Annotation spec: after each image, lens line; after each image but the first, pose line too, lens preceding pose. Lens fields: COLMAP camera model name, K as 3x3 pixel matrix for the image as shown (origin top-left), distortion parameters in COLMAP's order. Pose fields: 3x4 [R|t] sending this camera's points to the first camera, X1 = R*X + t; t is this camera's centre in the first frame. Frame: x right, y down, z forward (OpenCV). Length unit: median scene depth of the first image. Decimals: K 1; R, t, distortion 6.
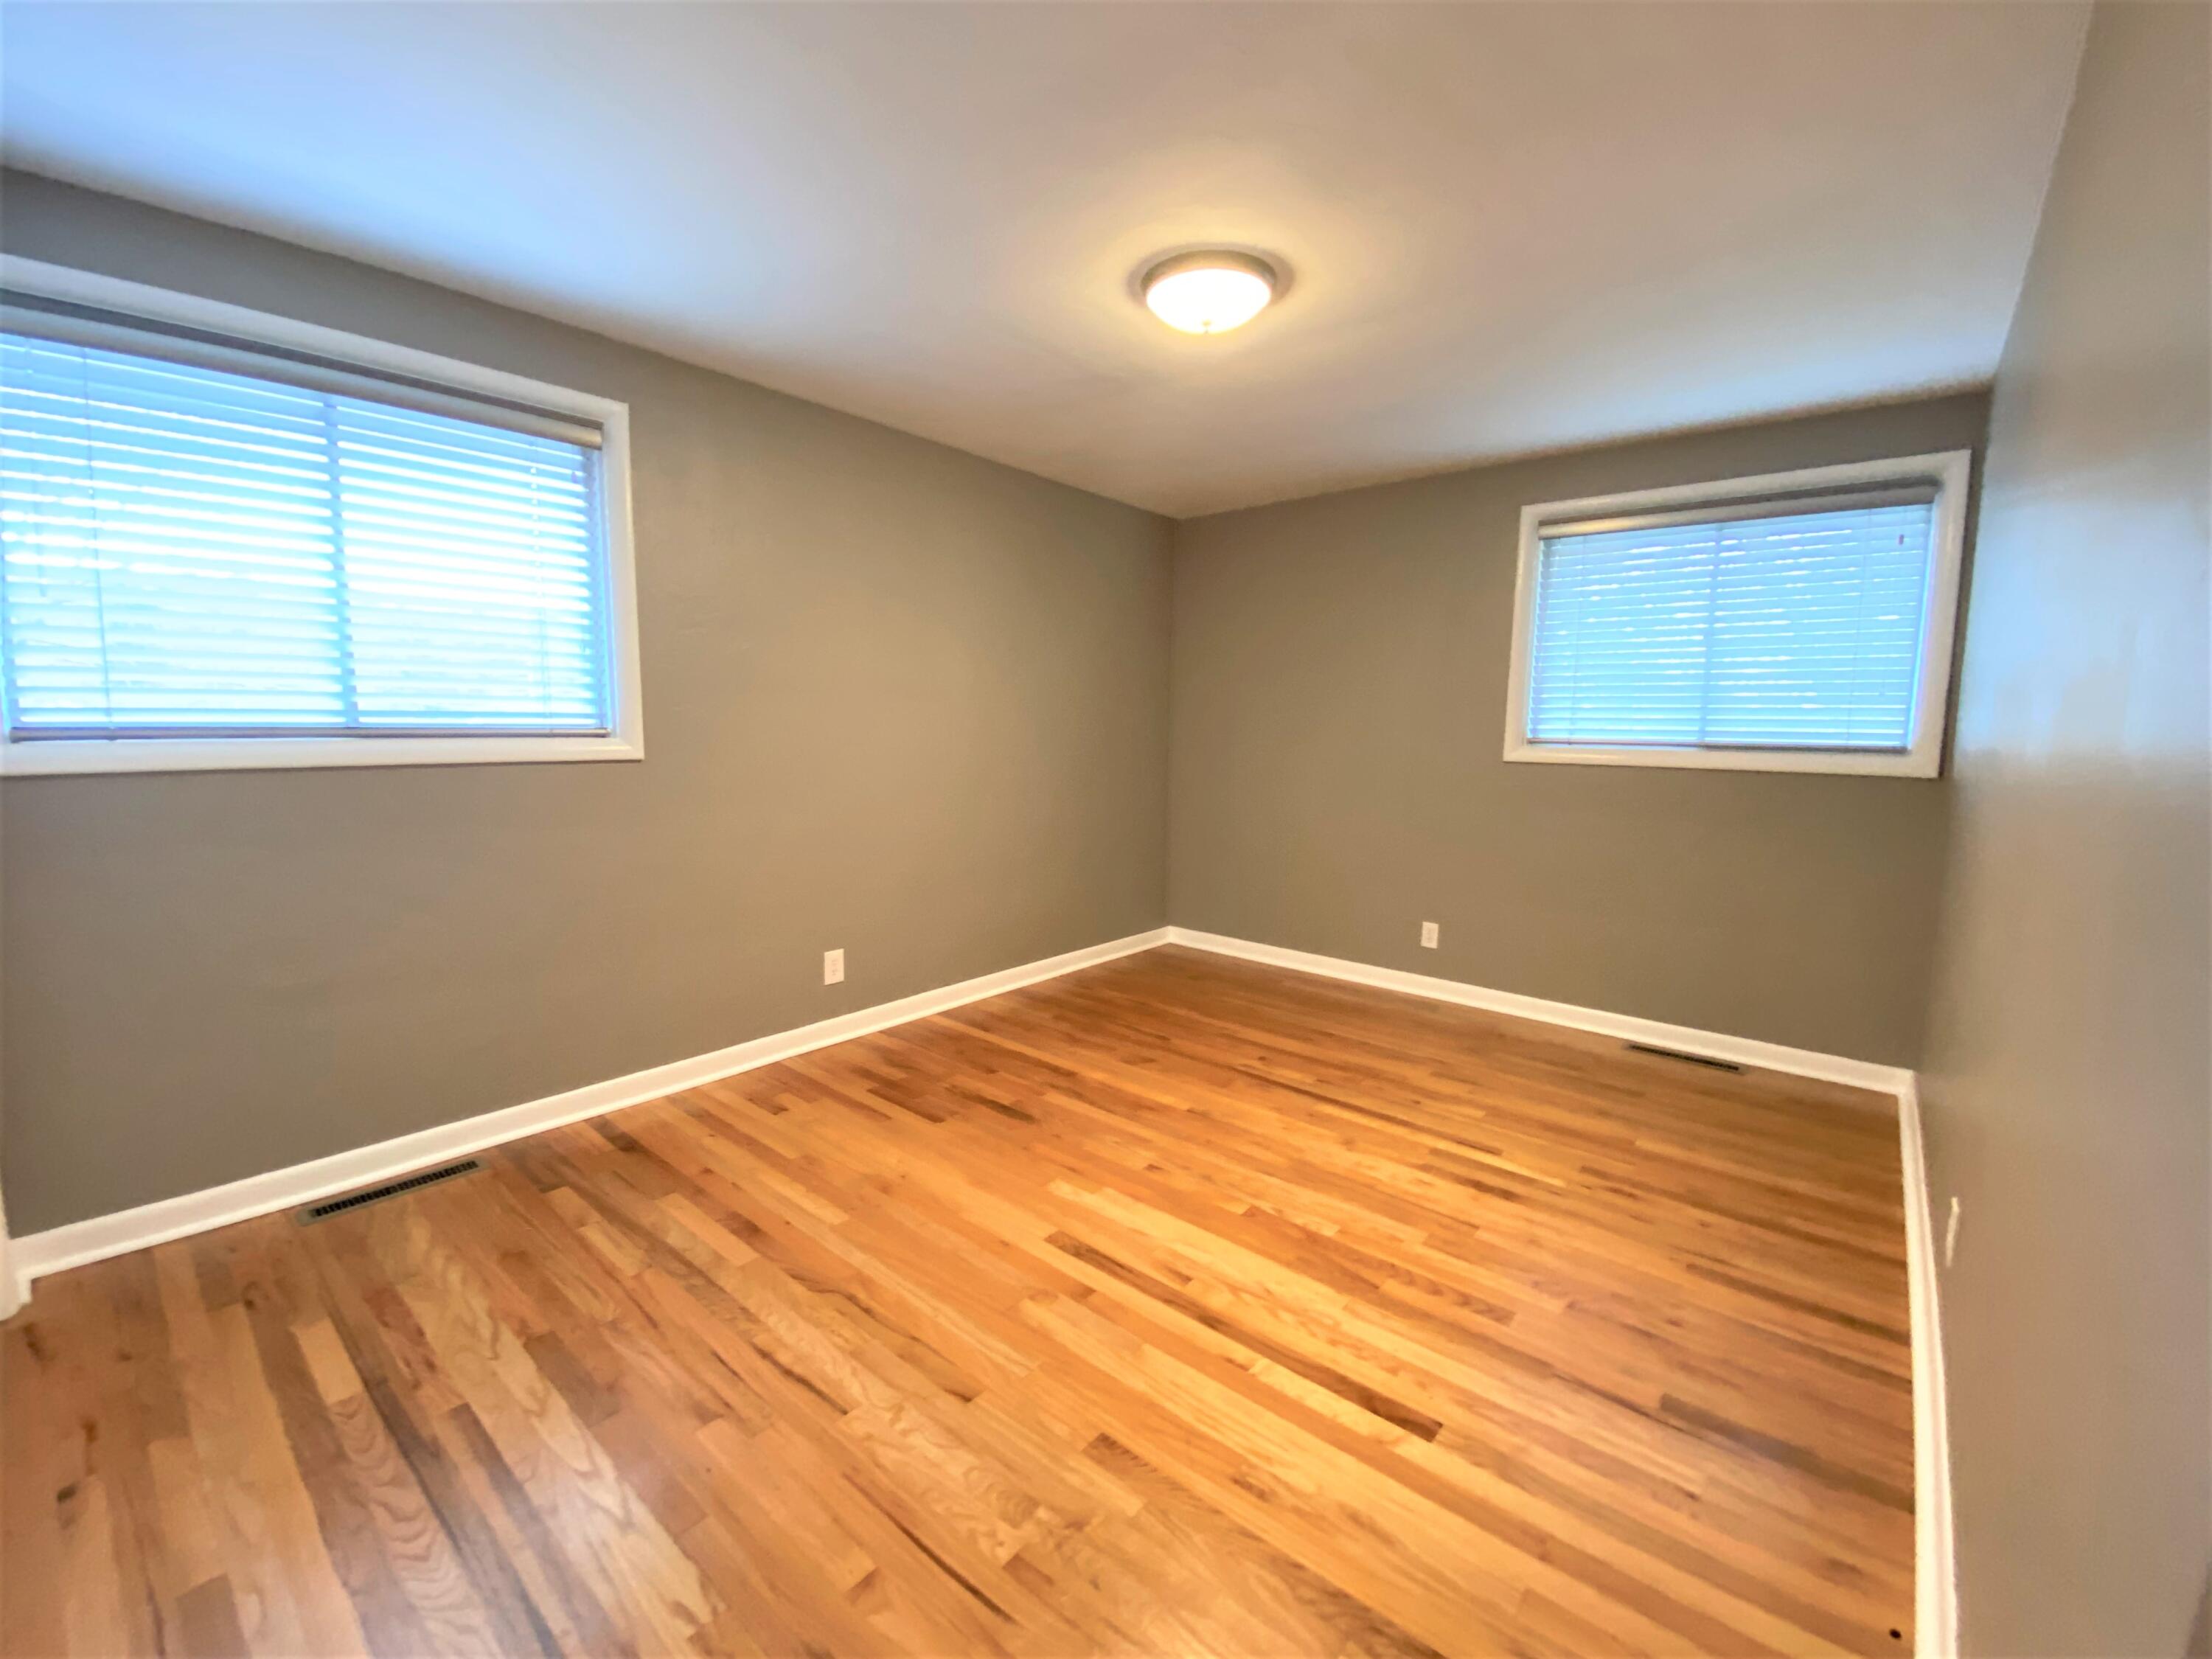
lens RADIAL K [[896.6, 0, 1101.8], [0, 896.6, 828.1], [0, 0, 1]] dist [0.059350, -0.041389]
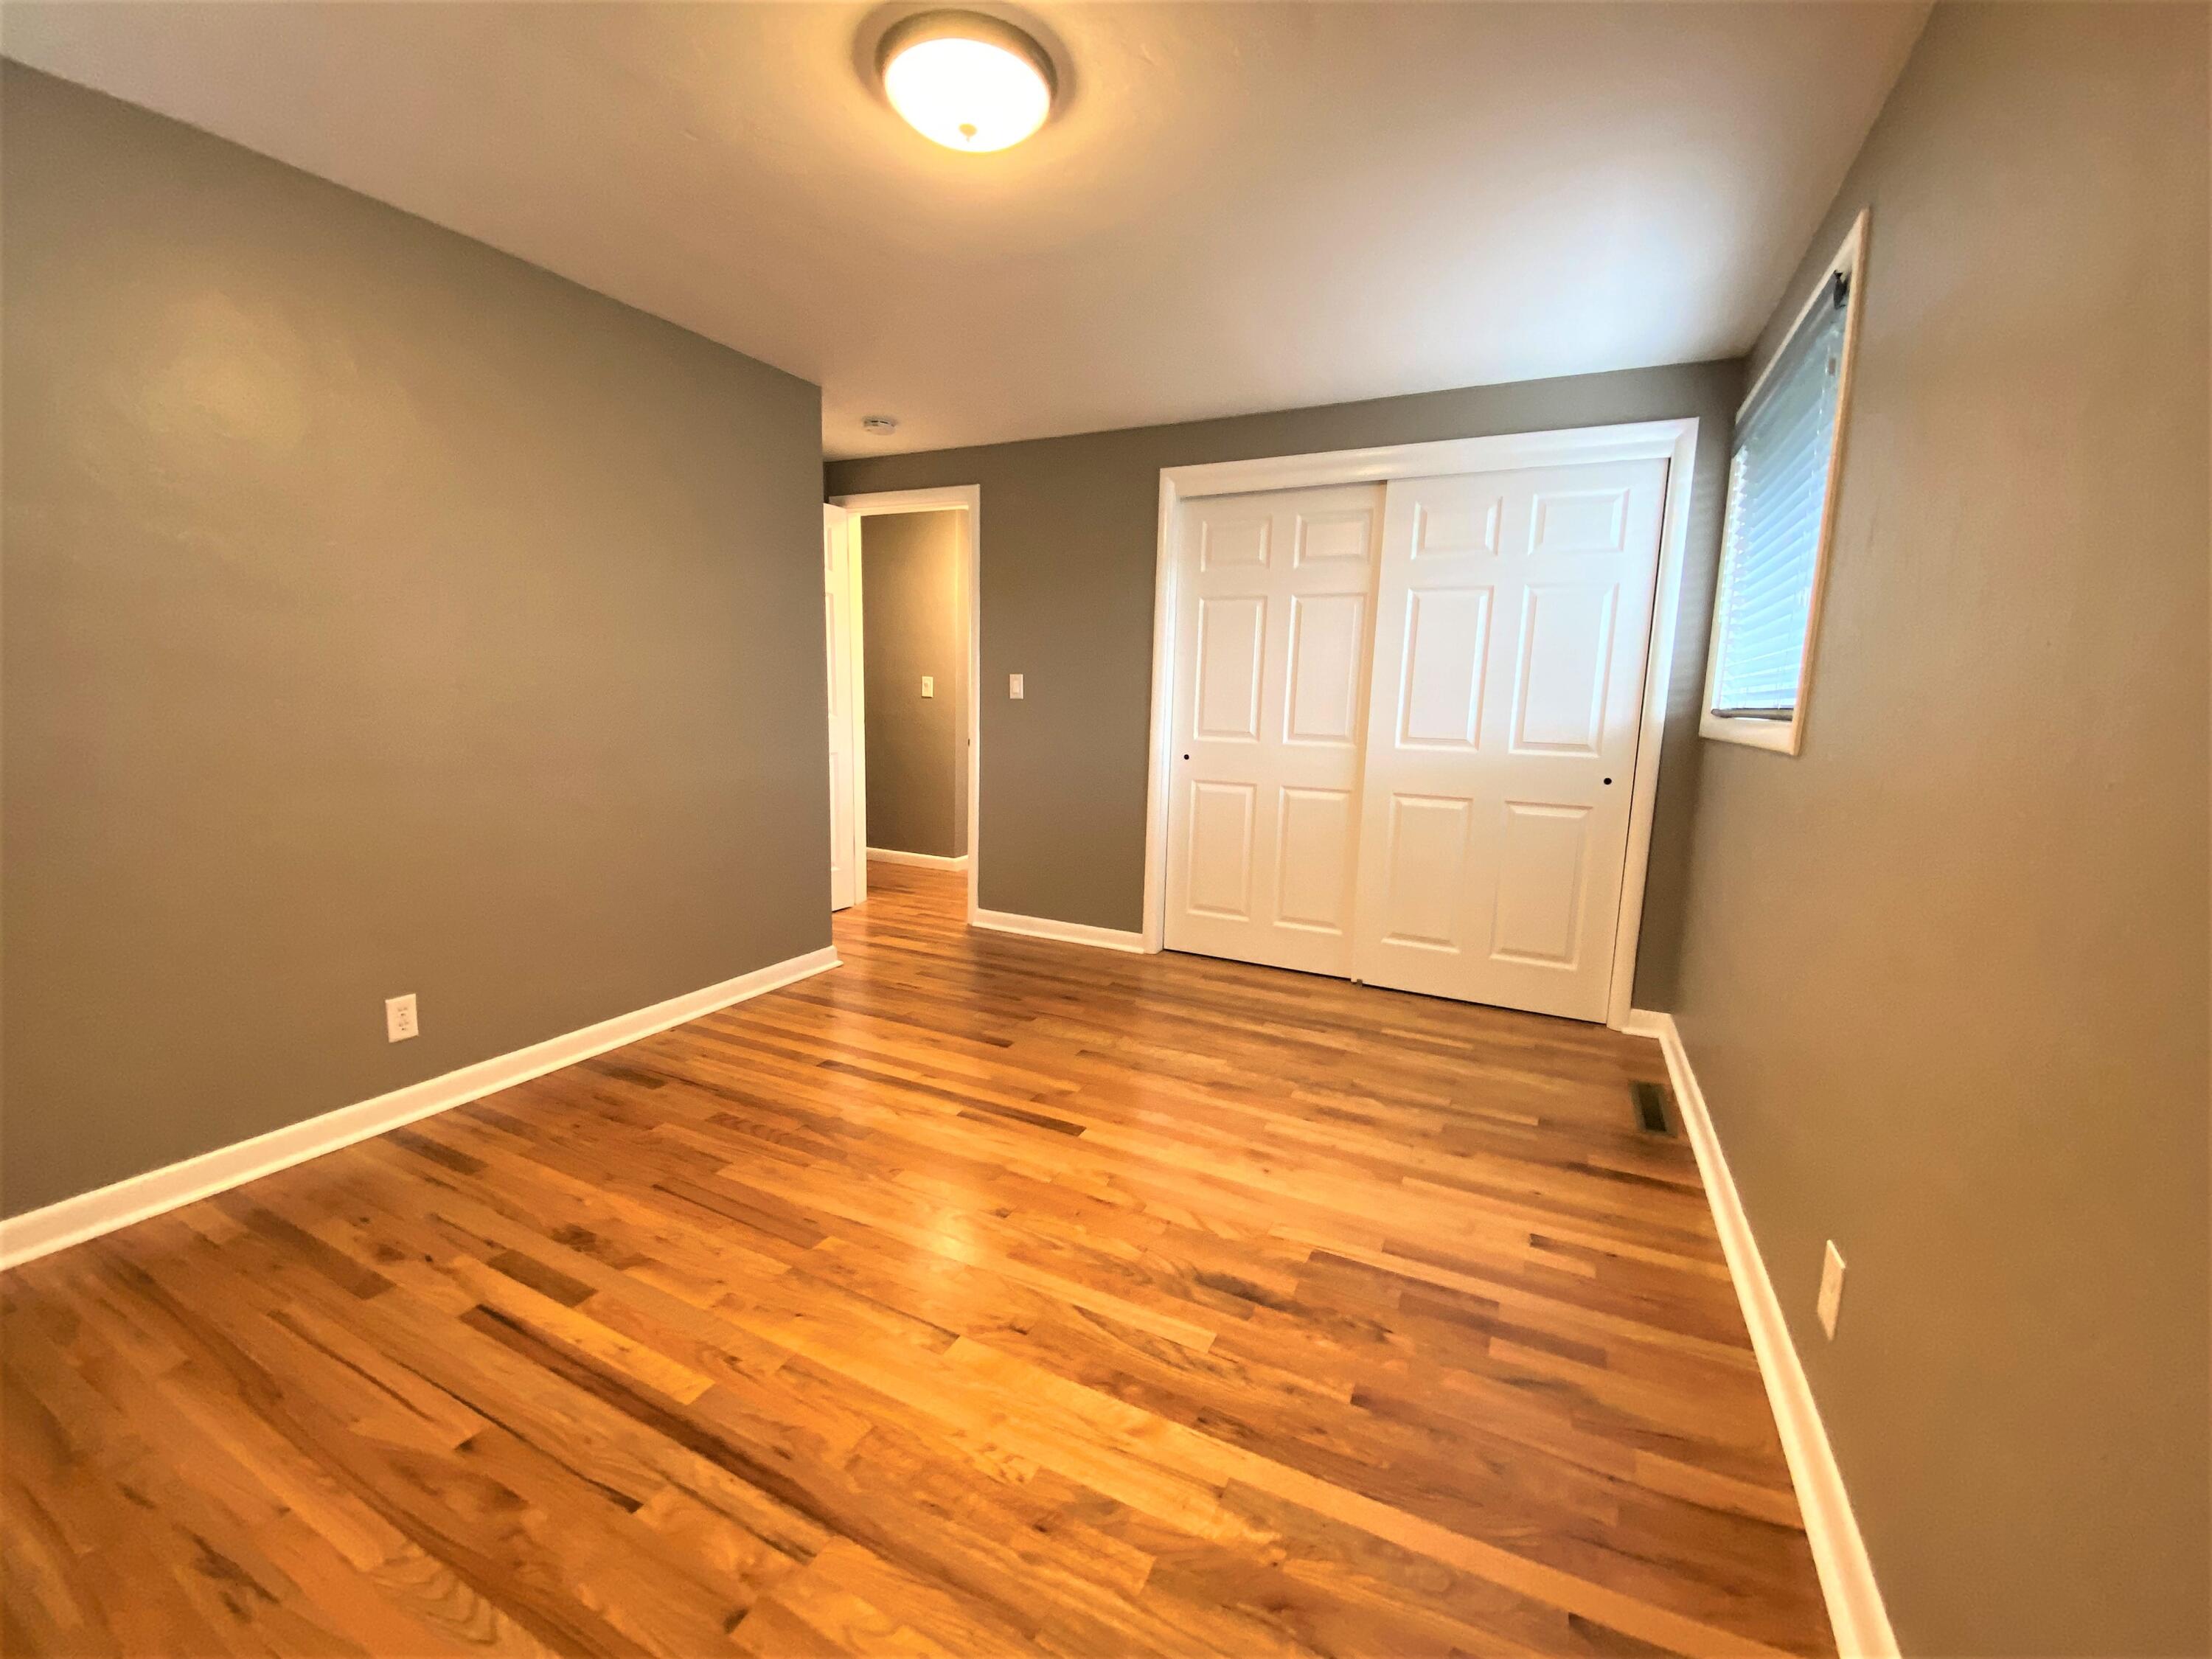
lens RADIAL K [[896.6, 0, 1101.8], [0, 896.6, 828.1], [0, 0, 1]] dist [0.059350, -0.041389]
pose [[-0.969741, -0.003816, -0.244105, 0.196718], [-0.070188, 0.962022, 0.263794, -0.214652], [0.233828, 0.272946, -0.933180, 1.956064]]
